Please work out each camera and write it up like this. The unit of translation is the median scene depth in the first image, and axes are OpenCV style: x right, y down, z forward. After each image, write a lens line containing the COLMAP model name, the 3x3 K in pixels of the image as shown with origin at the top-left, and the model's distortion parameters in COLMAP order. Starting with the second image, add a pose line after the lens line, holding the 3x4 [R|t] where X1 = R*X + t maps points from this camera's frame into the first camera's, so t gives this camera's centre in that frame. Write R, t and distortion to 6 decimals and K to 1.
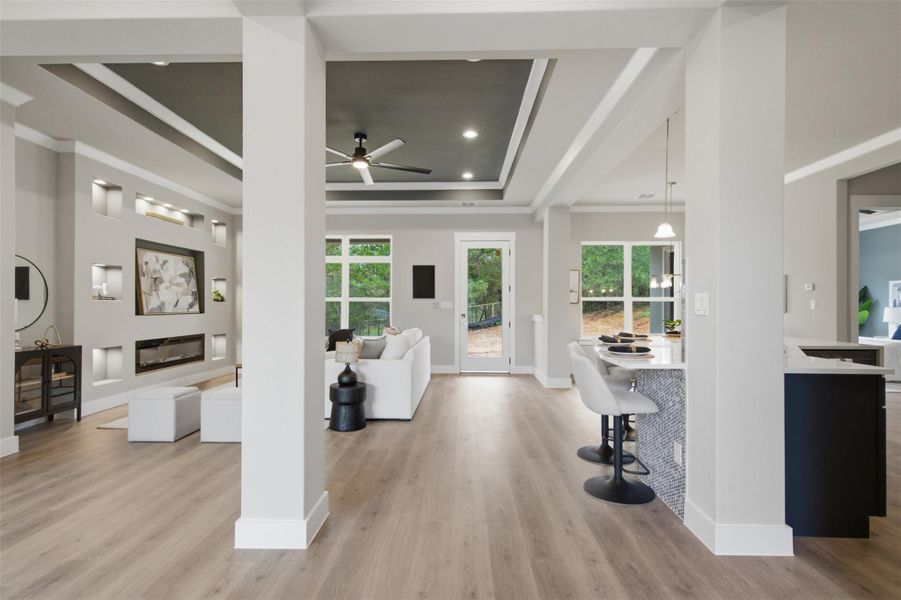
lens RADIAL K [[433.7, 0, 451.5], [0, 433.7, 304.3], [0, 0, 1]] dist [0.003003, -0.000167]
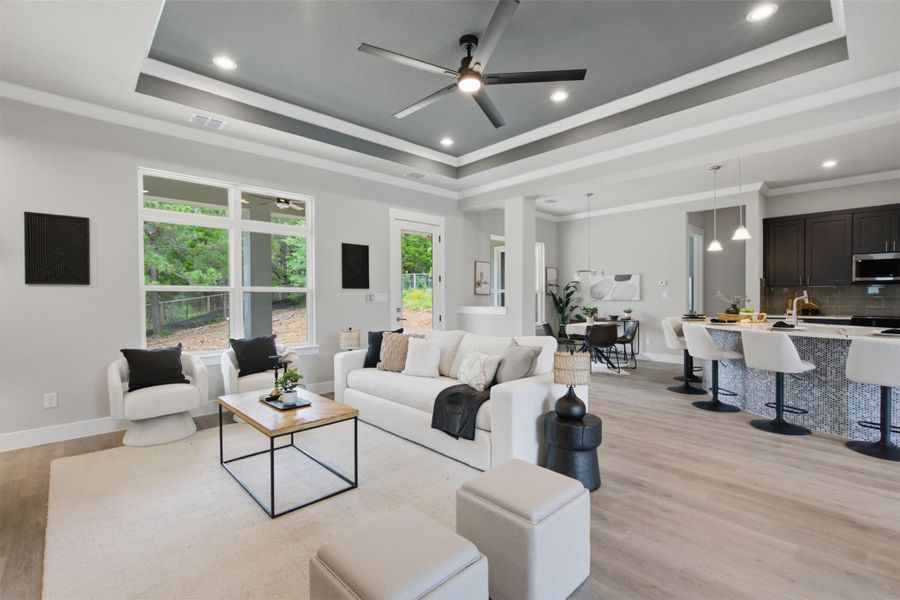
lens RADIAL K [[401.3, 0, 451.7], [0, 401.3, 300.5], [0, 0, 1]] dist [0.002280, -0.000550]
pose [[0.707749, -0.012369, 0.706355, -0.532702], [0.003842, 0.999899, 0.013660, -0.001646], [-0.706453, -0.006954, 0.707725, 0.465109]]
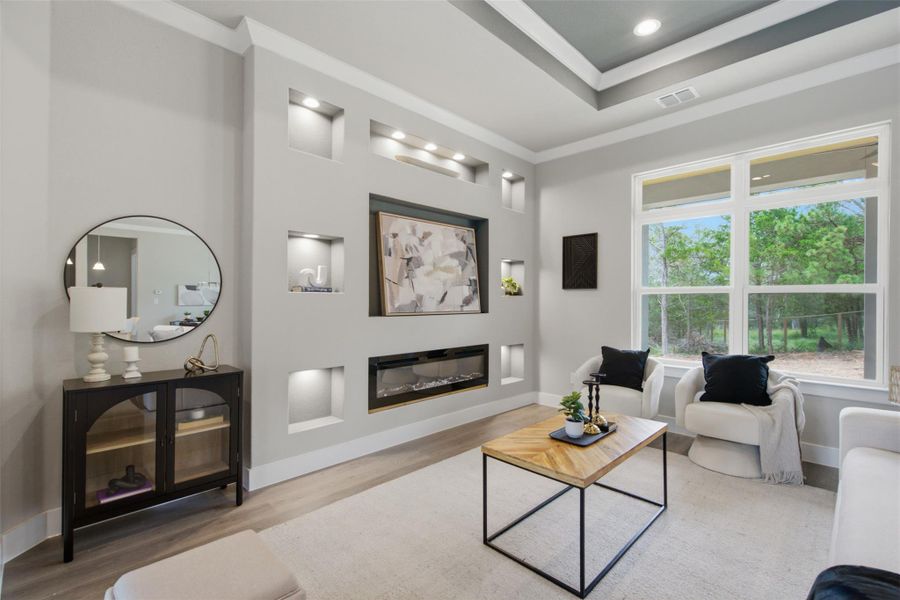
lens RADIAL K [[401.3, 0, 451.7], [0, 401.3, 300.5], [0, 0, 1]] dist [0.002280, -0.000550]
pose [[0.721674, 0.004586, -0.692218, -0.207290], [-0.002934, 0.999989, 0.003566, -0.000339], [0.692227, -0.000543, 0.721680, 0.572125]]
